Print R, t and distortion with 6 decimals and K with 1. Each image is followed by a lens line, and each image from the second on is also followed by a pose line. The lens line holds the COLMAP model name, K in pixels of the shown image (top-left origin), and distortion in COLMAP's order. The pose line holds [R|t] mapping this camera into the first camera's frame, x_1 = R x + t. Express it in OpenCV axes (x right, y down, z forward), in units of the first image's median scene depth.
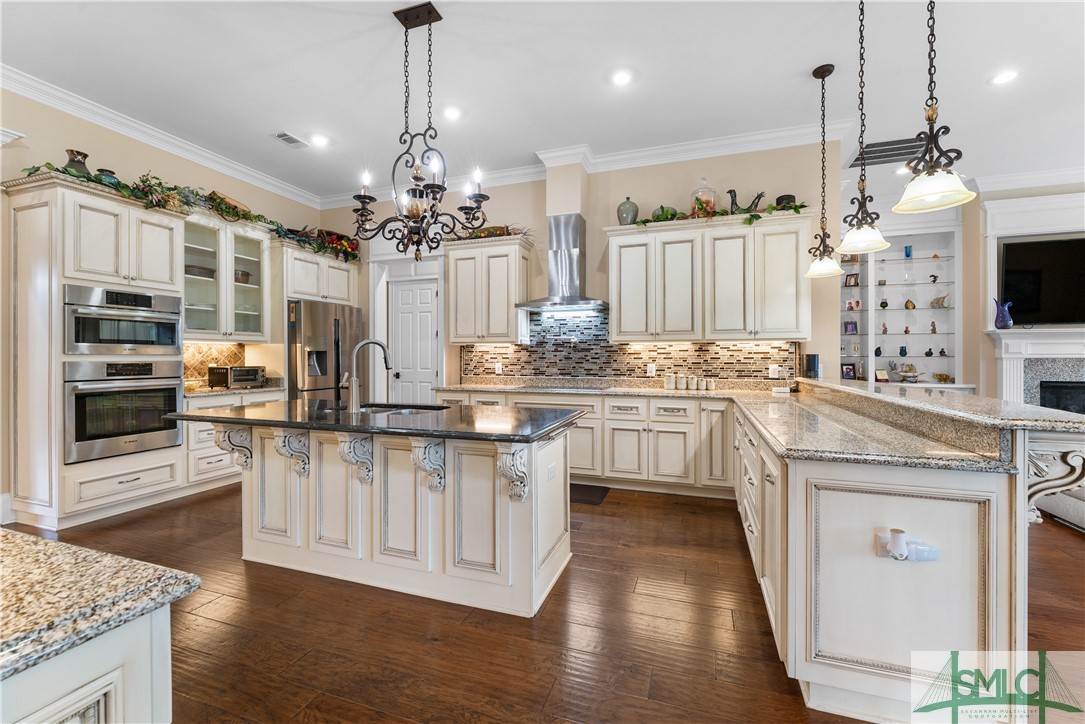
lens RADIAL K [[443.7, 0, 542.5], [0, 443.7, 362.0], [0, 0, 1]] dist [-0.000020, -0.000021]
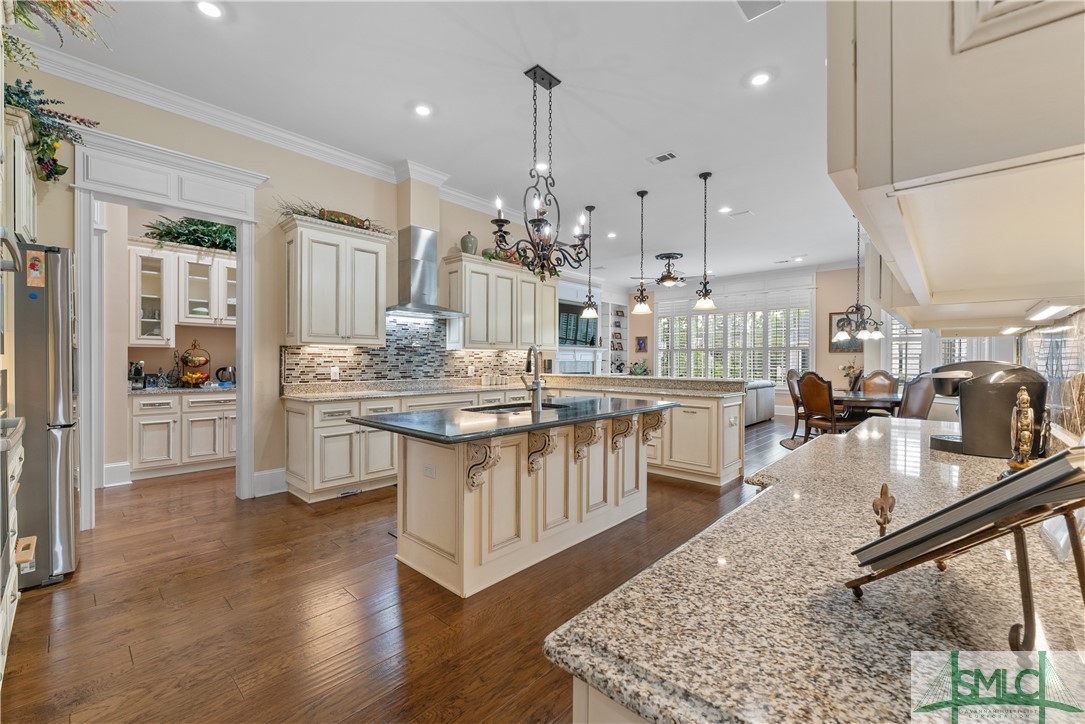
lens RADIAL K [[443.7, 0, 542.5], [0, 443.7, 362.0], [0, 0, 1]] dist [-0.000020, -0.000021]
pose [[0.398948, -0.000586, 0.916973, -0.850495], [0.007401, 0.999969, -0.002581, -0.003320], [-0.916944, 0.007816, 0.398940, 0.320027]]
